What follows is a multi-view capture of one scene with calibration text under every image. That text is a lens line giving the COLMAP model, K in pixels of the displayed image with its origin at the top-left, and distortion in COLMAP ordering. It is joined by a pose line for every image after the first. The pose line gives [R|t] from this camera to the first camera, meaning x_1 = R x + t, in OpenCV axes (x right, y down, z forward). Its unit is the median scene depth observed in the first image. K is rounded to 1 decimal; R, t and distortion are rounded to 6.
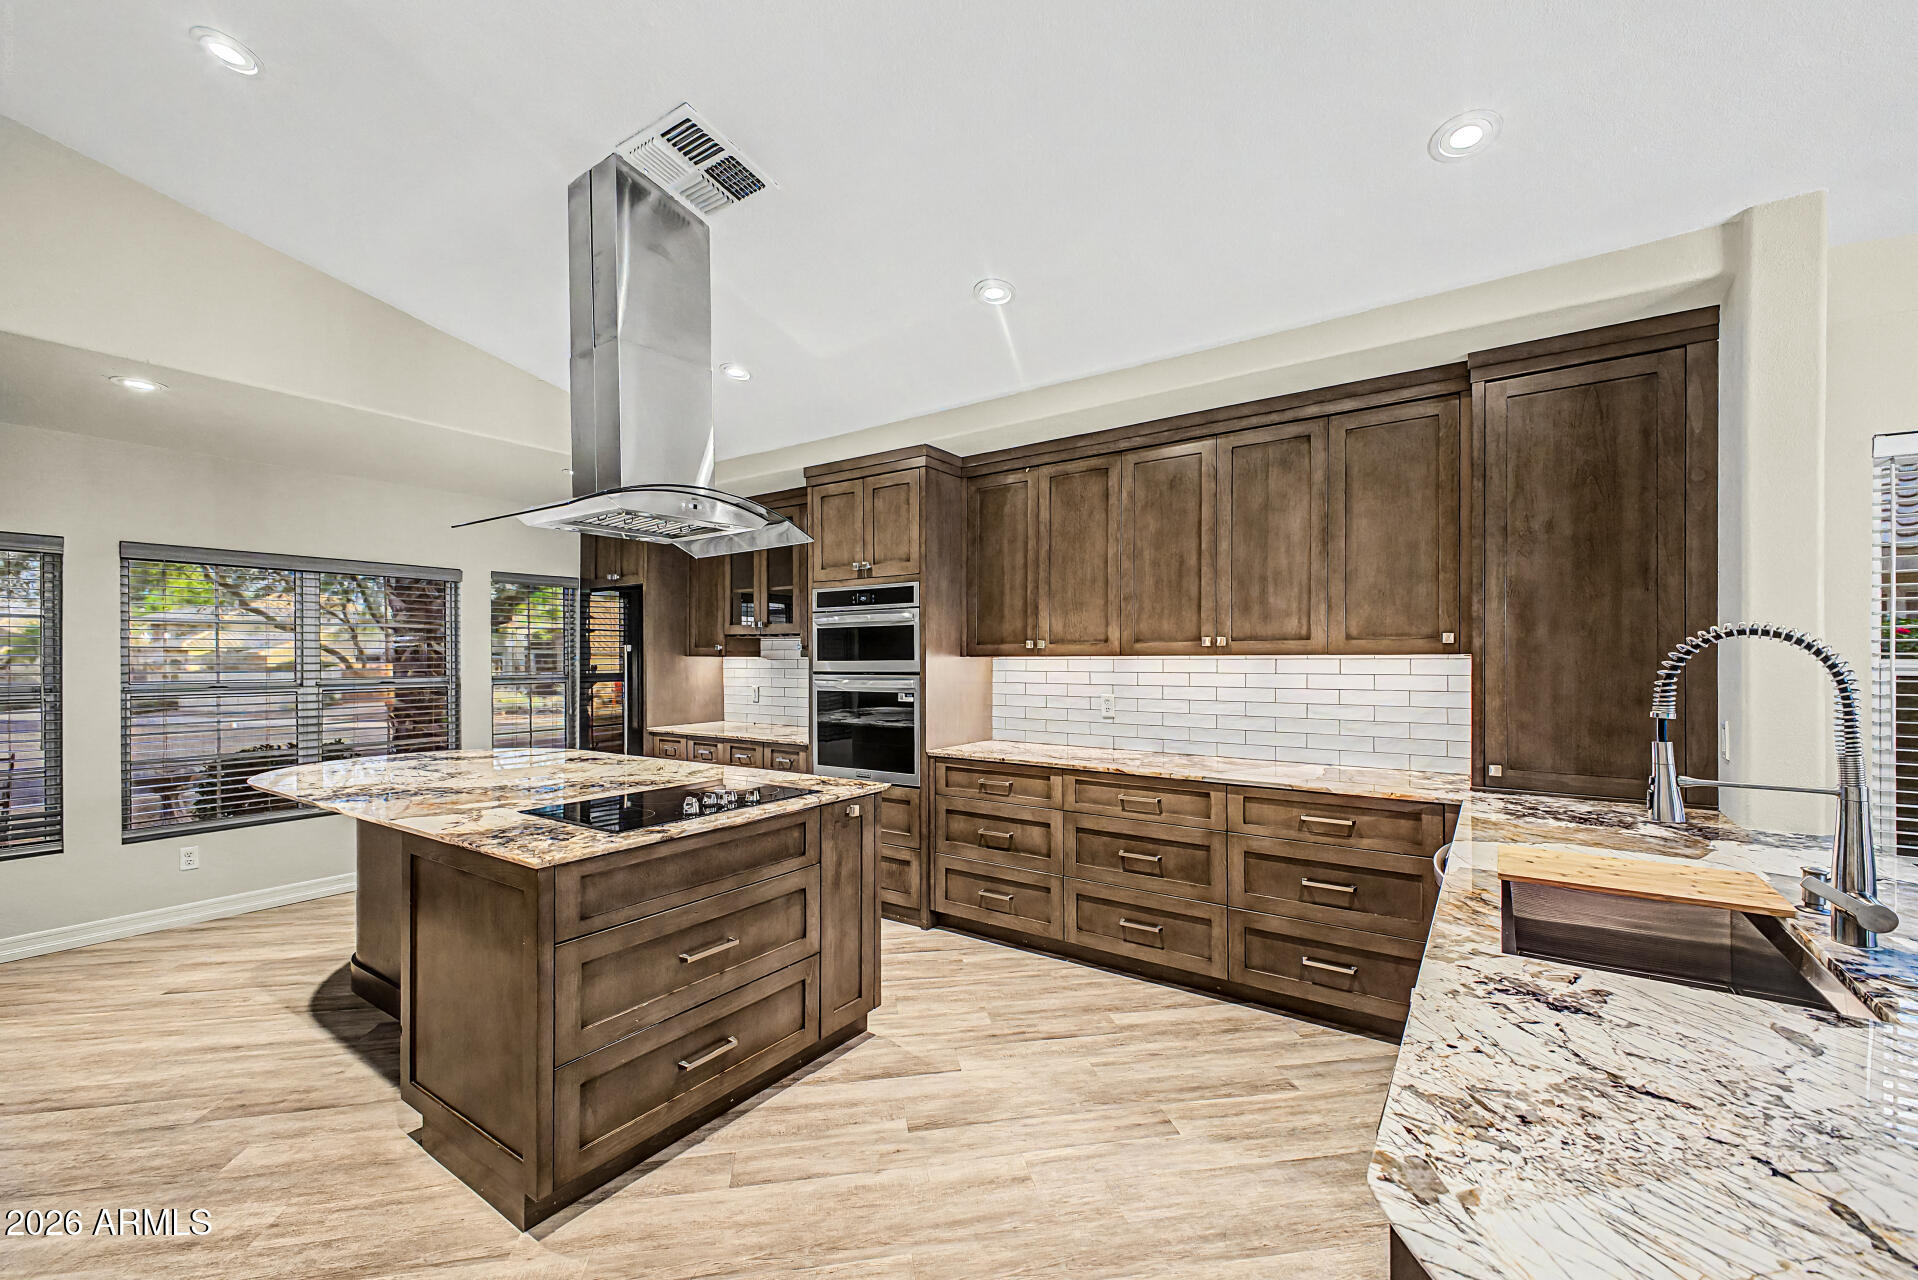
lens RADIAL K [[749.9, 0, 946.3], [0, 749.9, 662.3], [0, 0, 1]] dist [0.000718, 0.000225]
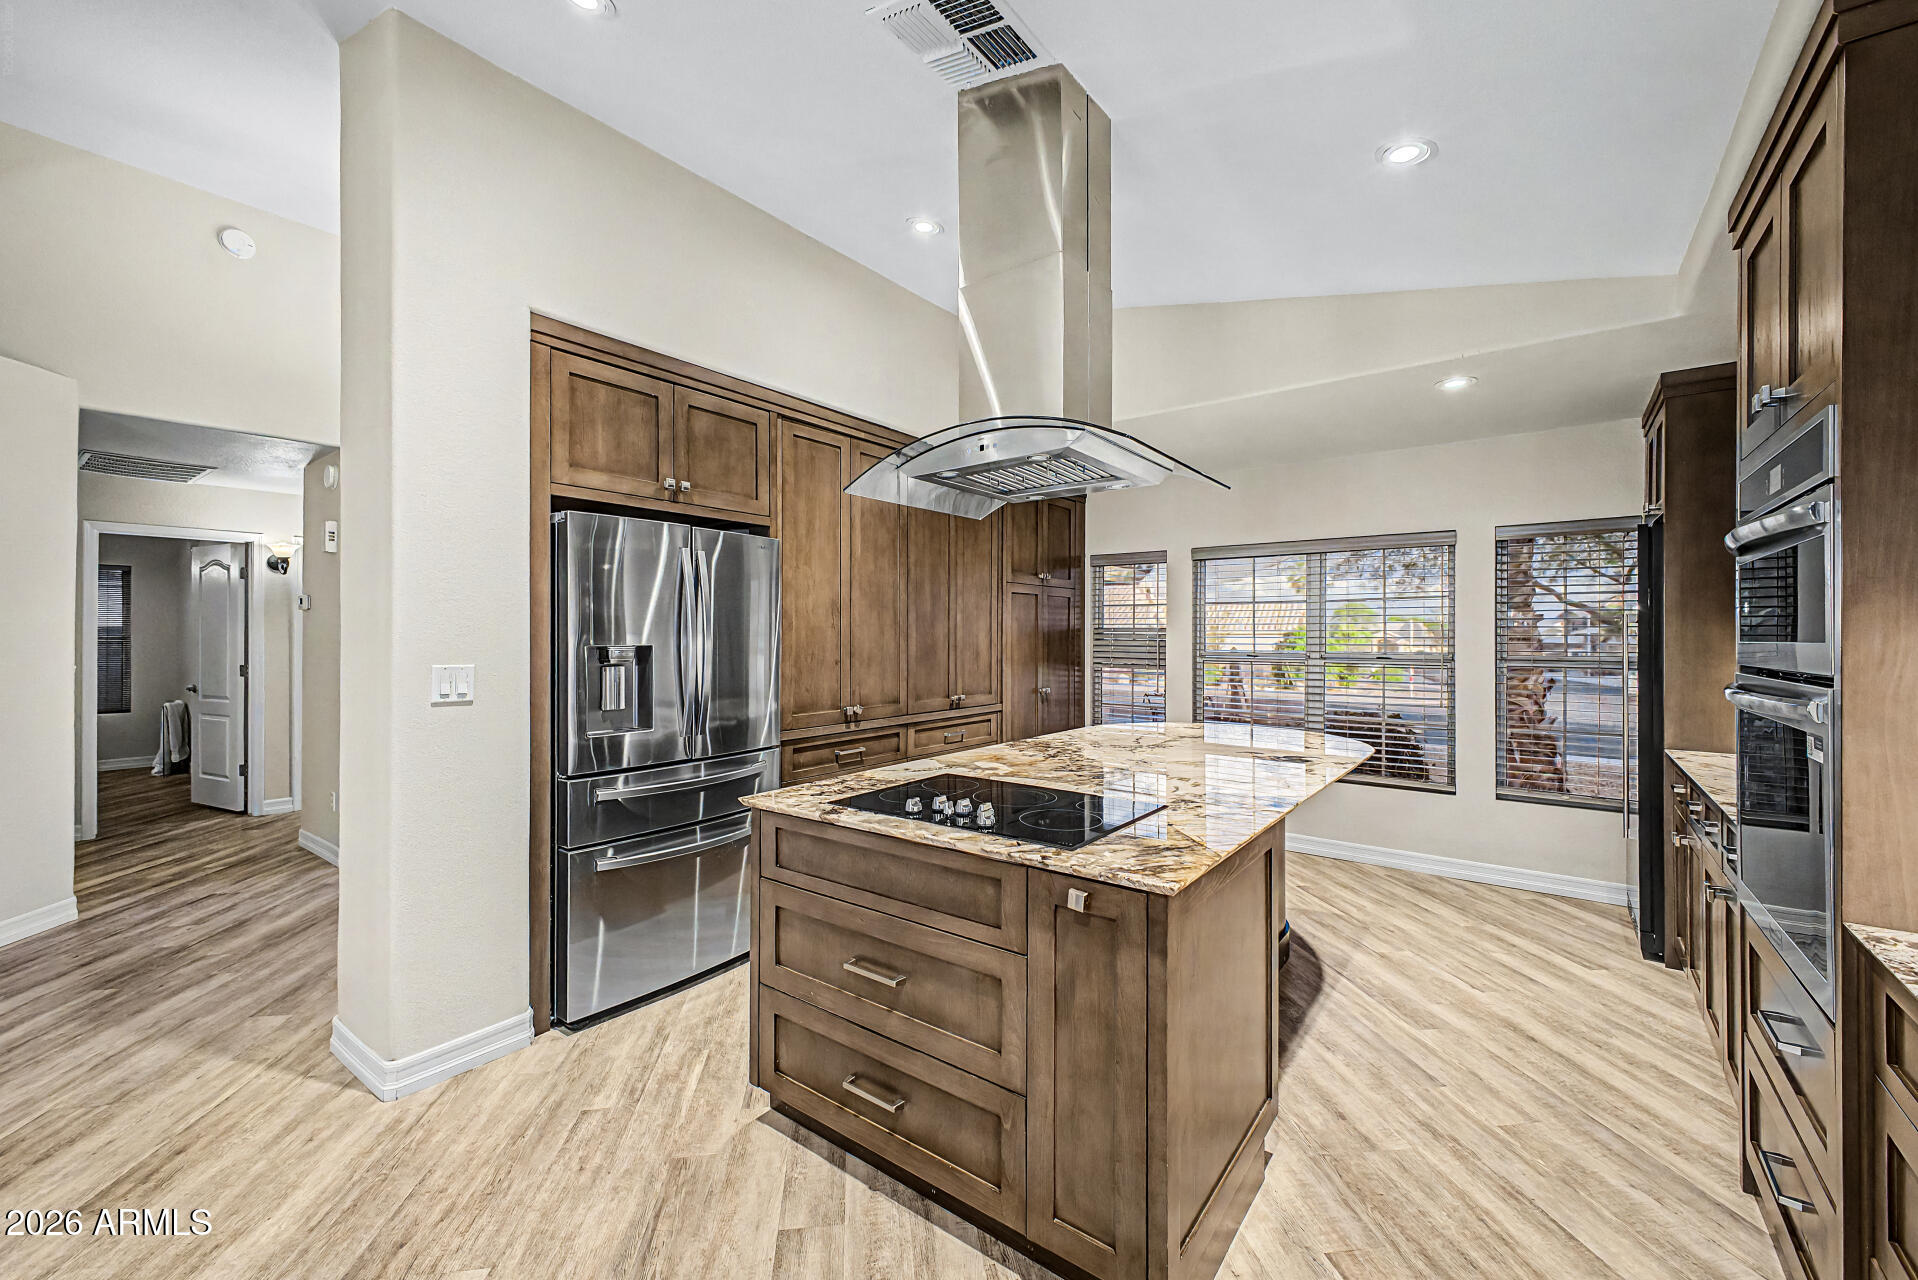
lens RADIAL K [[783.3, 0, 957.5], [0, 783.3, 617.3], [0, 0, 1]] dist [-0.017962, 0.000176]
pose [[-0.034054, -0.020138, -0.999217, 0.507237], [-0.004359, 0.999790, -0.020001, -0.003608], [0.999410, 0.003675, -0.034134, 0.986996]]
